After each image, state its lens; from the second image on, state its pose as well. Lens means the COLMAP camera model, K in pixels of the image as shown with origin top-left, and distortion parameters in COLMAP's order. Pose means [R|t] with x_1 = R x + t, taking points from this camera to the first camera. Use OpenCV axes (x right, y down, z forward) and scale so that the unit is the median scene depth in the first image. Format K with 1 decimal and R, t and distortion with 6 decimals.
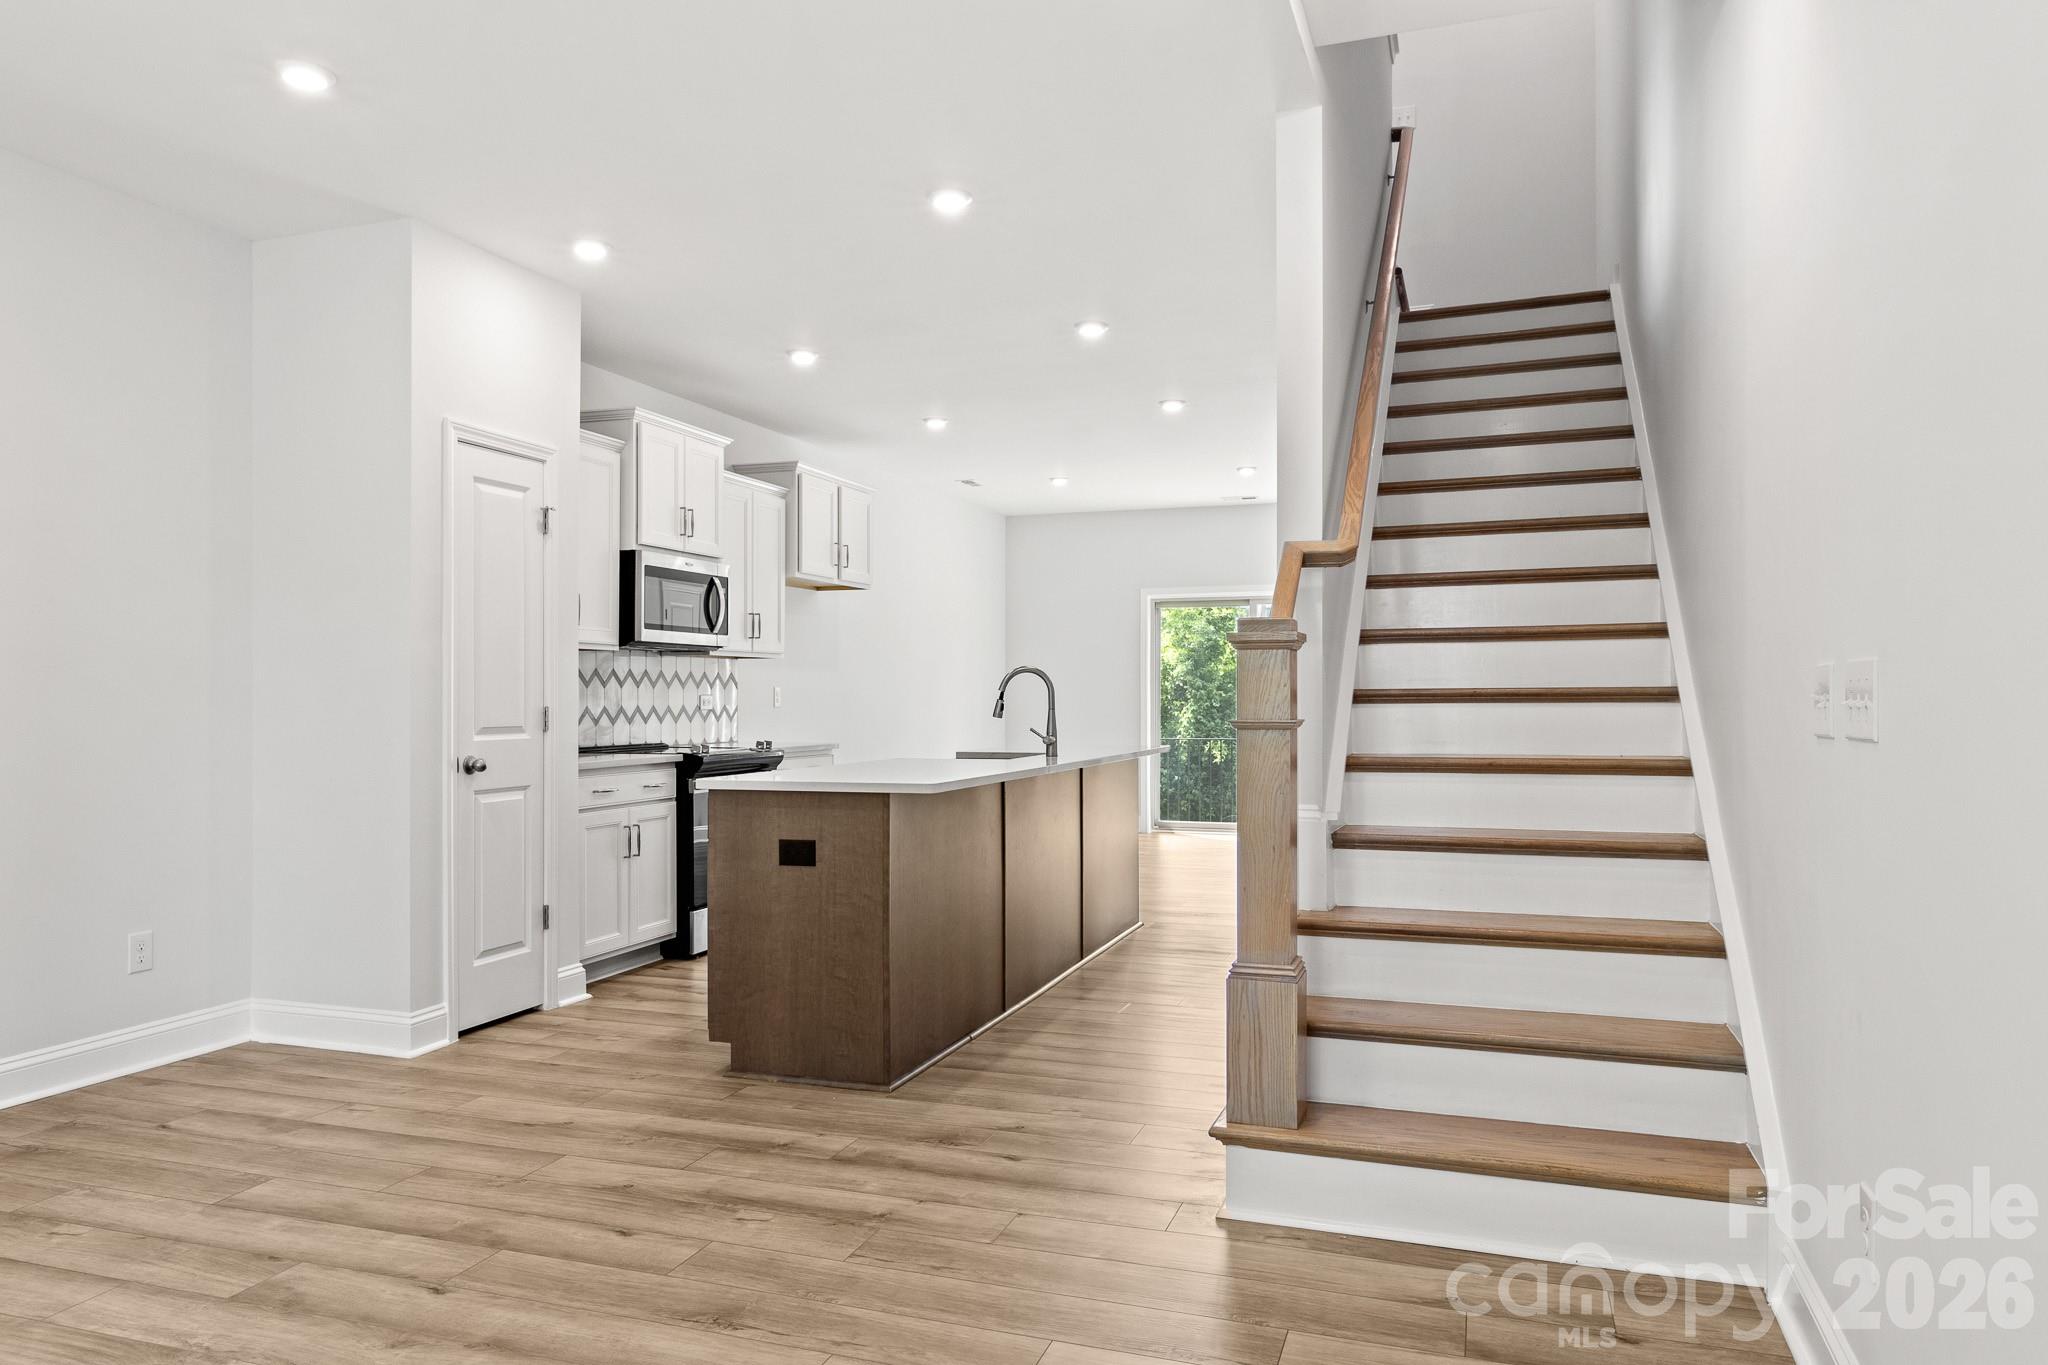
lens RADIAL K [[1344.8, 0, 1026.1], [0, 1344.8, 687.6], [0, 0, 1]] dist [-0.000666, -0.000402]
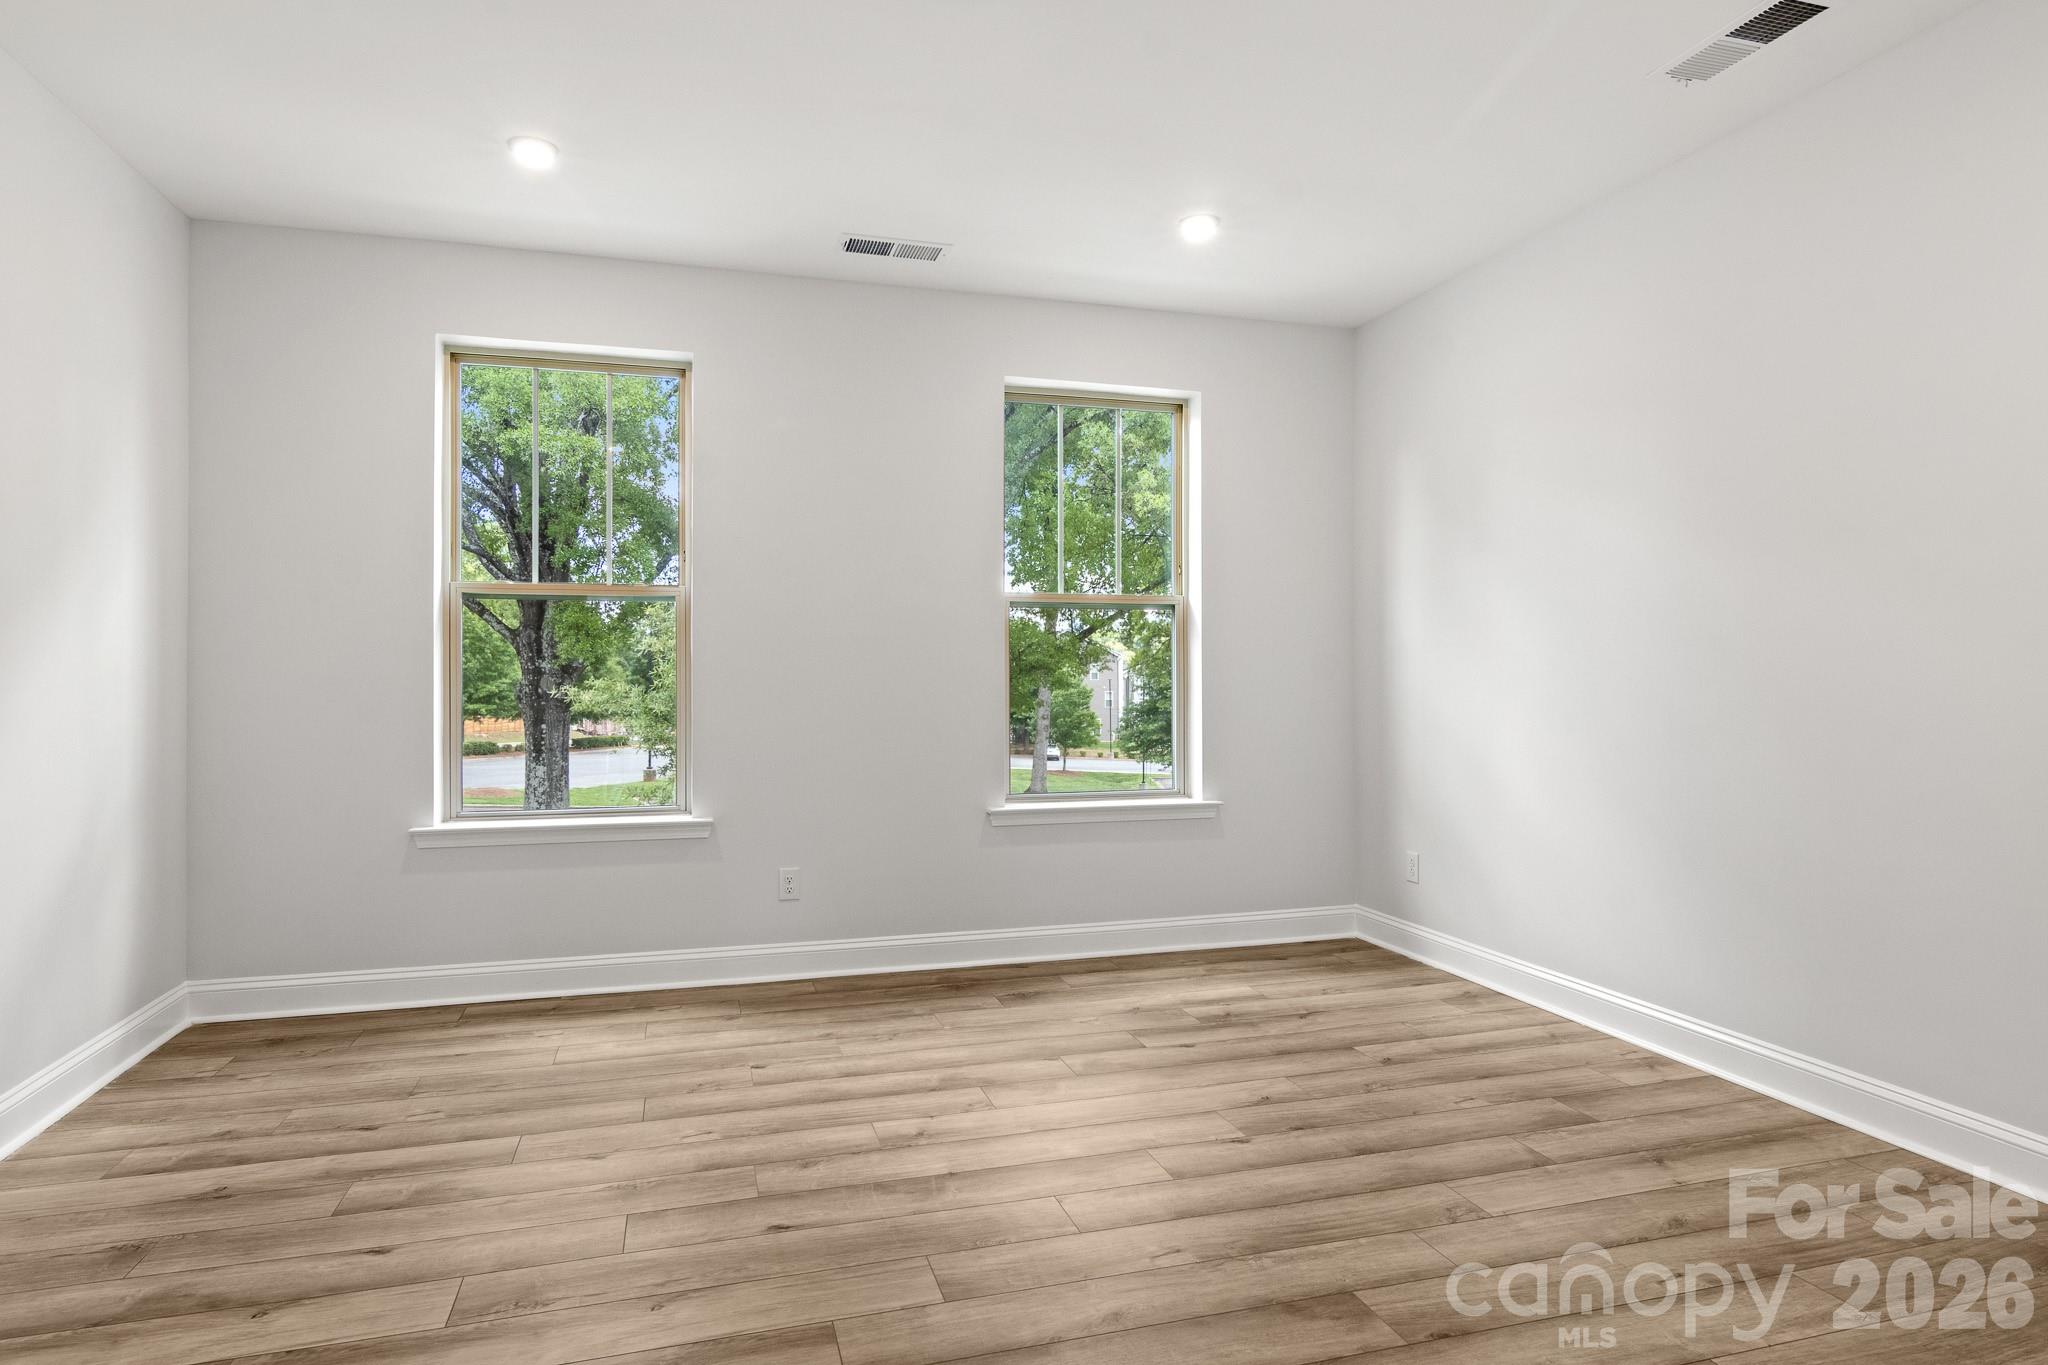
lens RADIAL K [[1133.9, 0, 1021.9], [0, 1133.9, 681.4], [0, 0, 1]] dist [-0.003739, 0.000807]
pose [[-0.819870, 0.001272, -0.572549, 0.061465], [0.006349, 0.999956, -0.006870, 0.011691], [0.572515, -0.009268, -0.819842, 1.275154]]
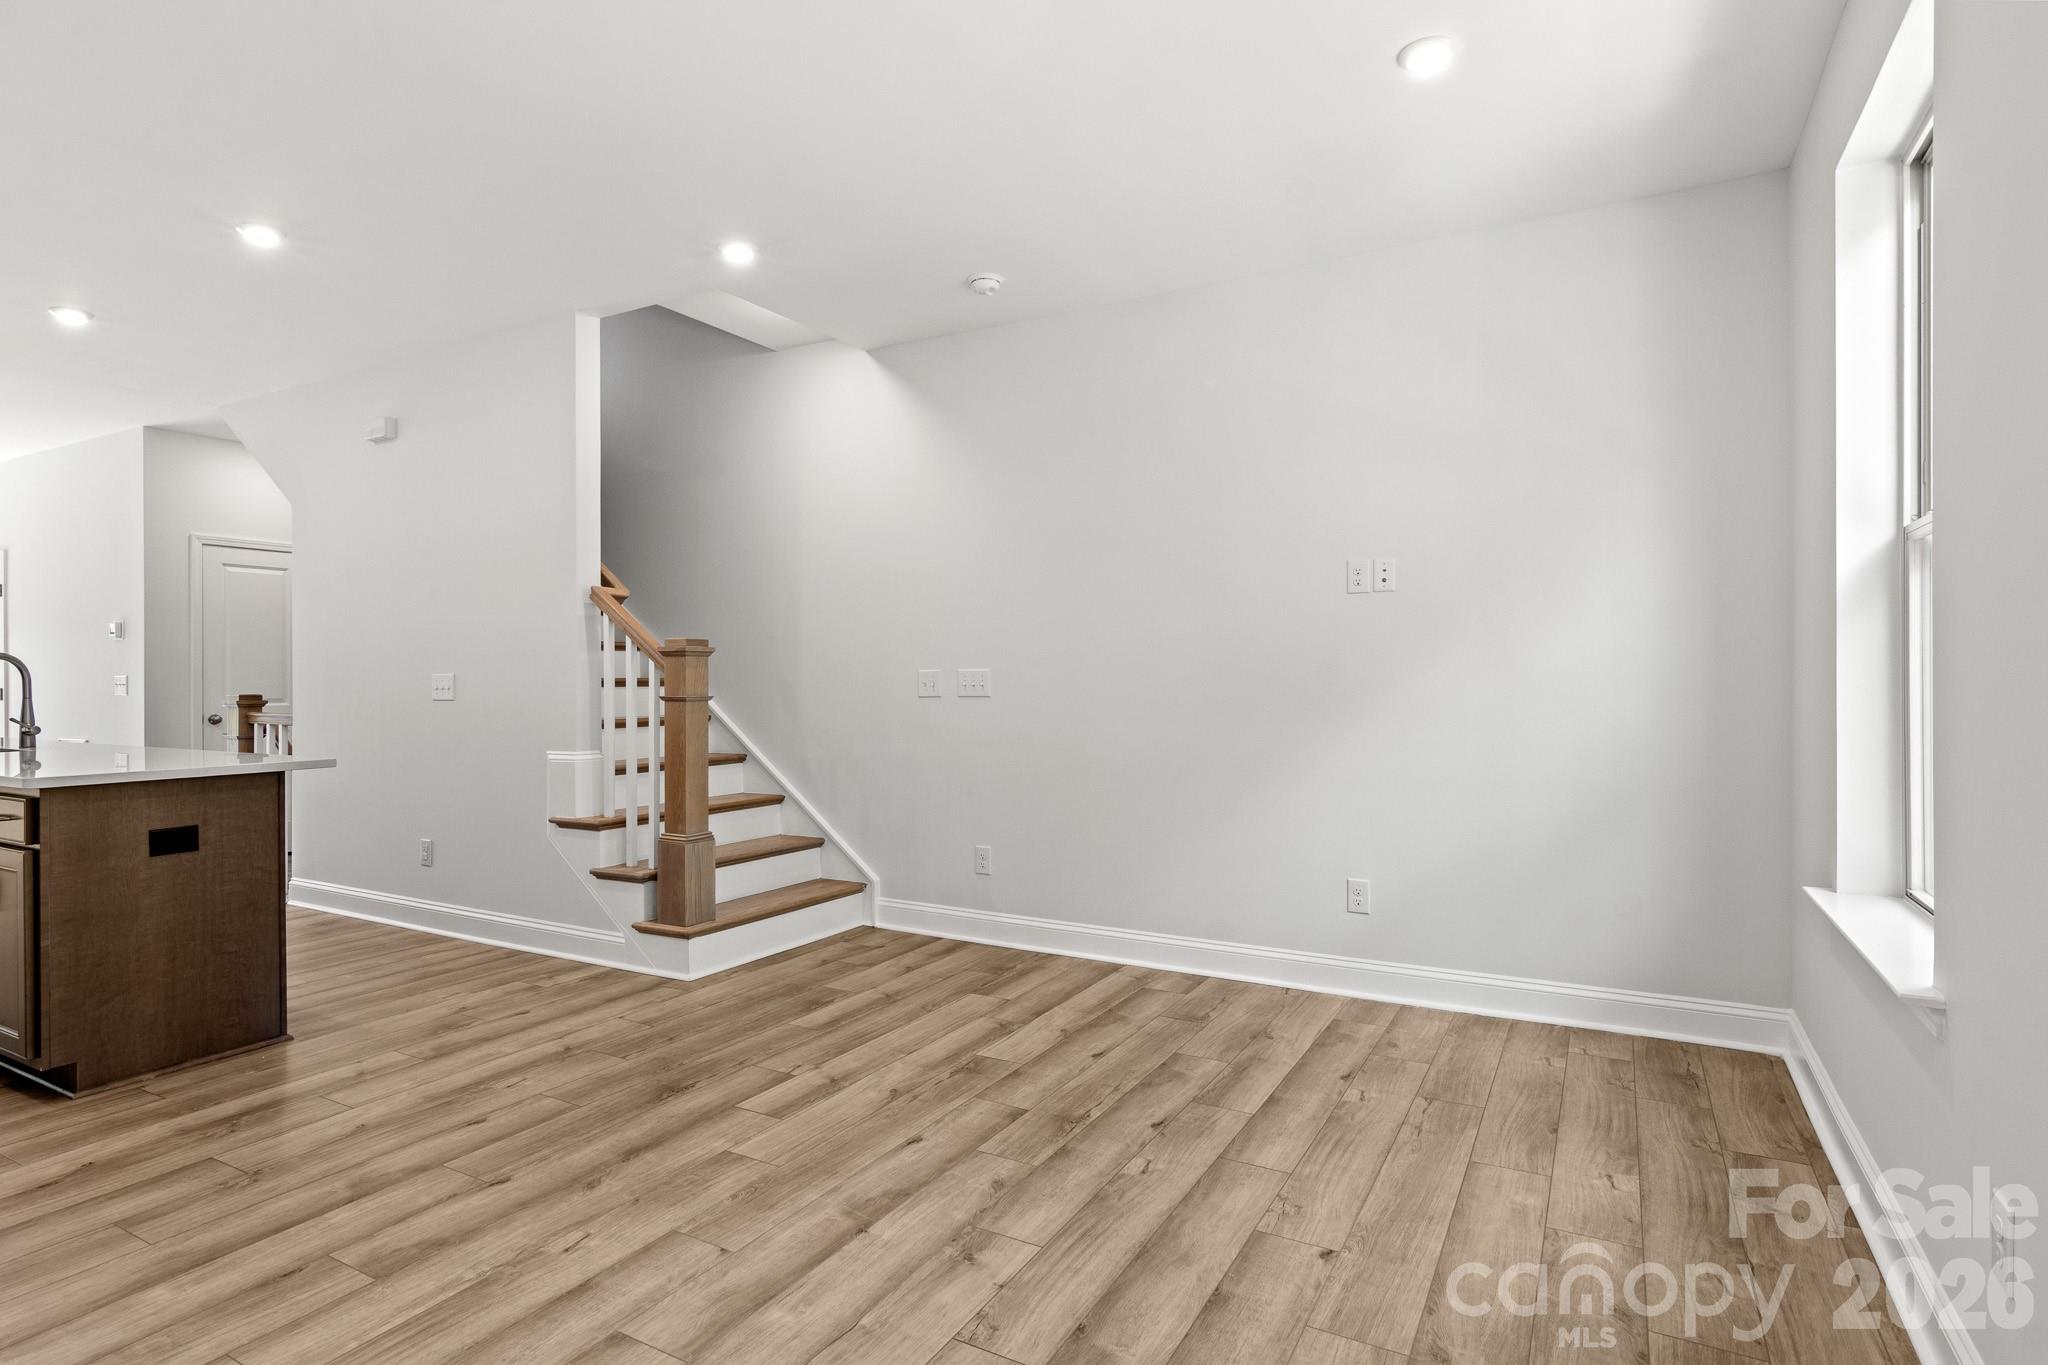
lens RADIAL K [[1040.9, 0, 1022.9], [0, 1040.9, 679.0], [0, 0, 1]] dist [-0.002750, -0.000132]
pose [[0.187994, -0.001477, 0.982169, -1.052555], [-0.006654, 0.999974, 0.002777, -0.004330], [-0.982148, -0.007057, 0.187980, 0.310357]]
